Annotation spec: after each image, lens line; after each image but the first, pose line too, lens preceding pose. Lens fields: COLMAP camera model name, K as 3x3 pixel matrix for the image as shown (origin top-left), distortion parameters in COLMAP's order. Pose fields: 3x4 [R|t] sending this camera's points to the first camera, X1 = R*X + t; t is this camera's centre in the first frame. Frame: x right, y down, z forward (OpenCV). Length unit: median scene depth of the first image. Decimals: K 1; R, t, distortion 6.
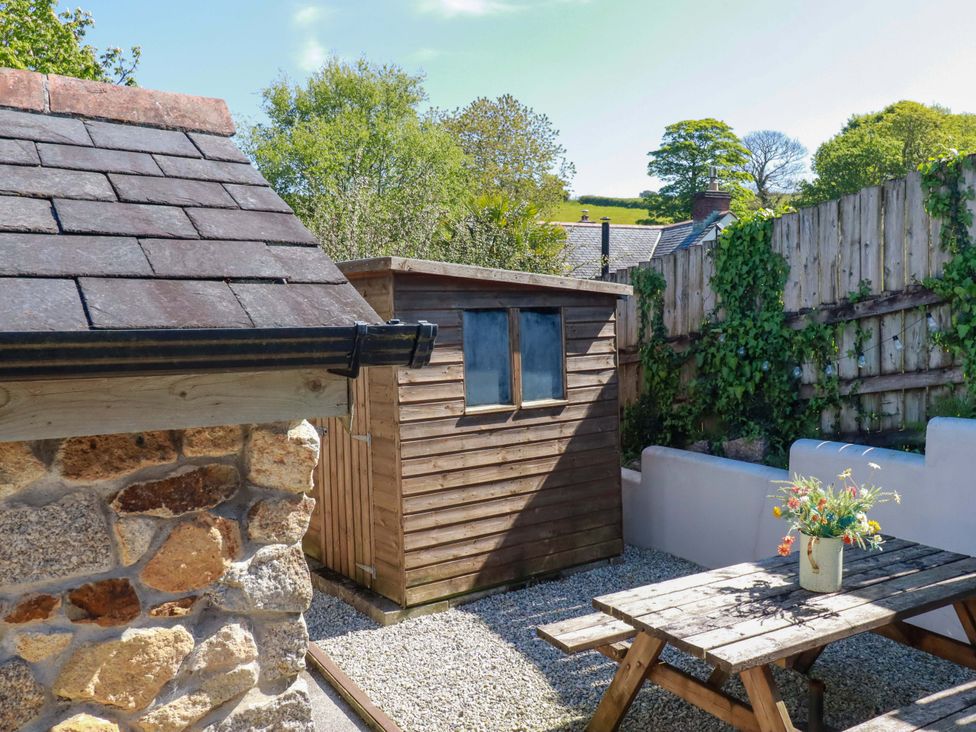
lens RADIAL K [[866.3, 0, 486.2], [0, 866.3, 362.6], [0, 0, 1]] dist [0.016096, -0.015989]
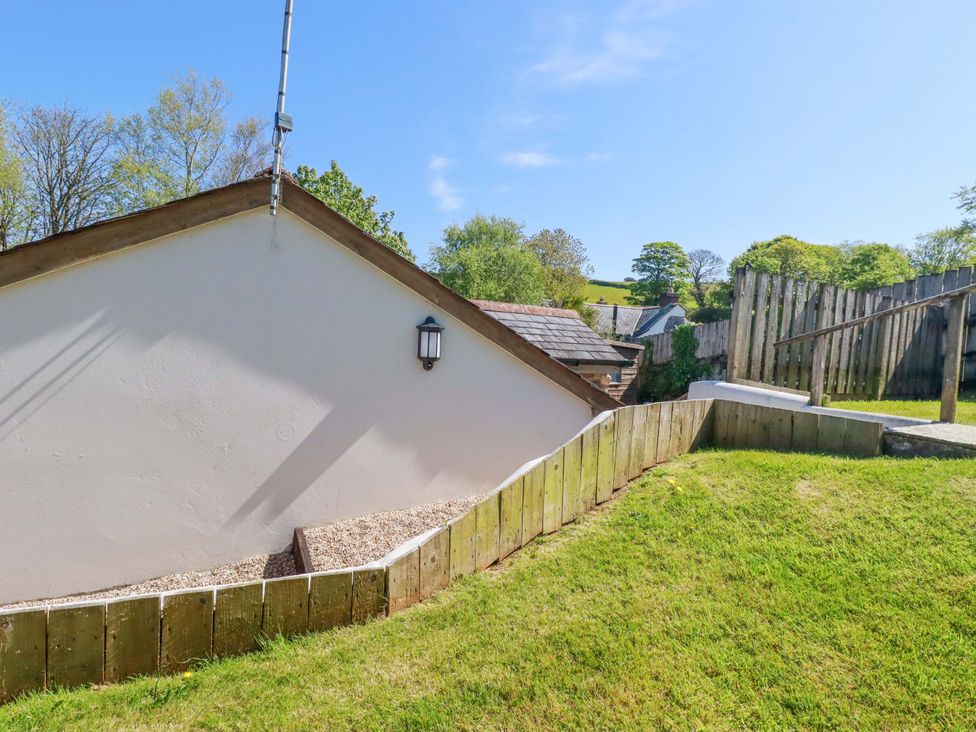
lens RADIAL K [[506.6, 0, 484.3], [0, 506.6, 363.0], [0, 0, 1]] dist [0.003409, -0.015053]
pose [[0.994685, 0.060646, -0.083207, -0.205980], [-0.061926, 0.997997, -0.012895, 0.022076], [0.082259, 0.017979, 0.996449, -0.695325]]
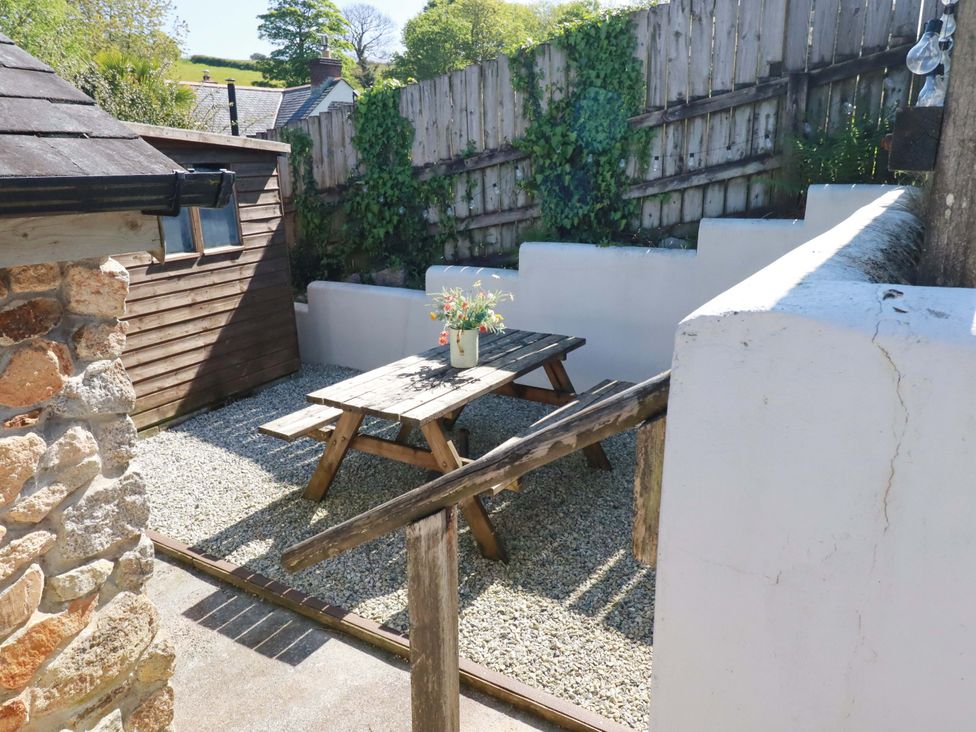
lens RADIAL K [[738.1, 0, 488.0], [0, 738.1, 366.0], [0, 0, 1]] dist [0.008468, -0.009503]
pose [[0.894205, -0.124489, 0.430000, -0.051923], [0.035737, 0.977341, 0.208633, 0.004938], [-0.446229, -0.171194, 0.878392, -0.040267]]
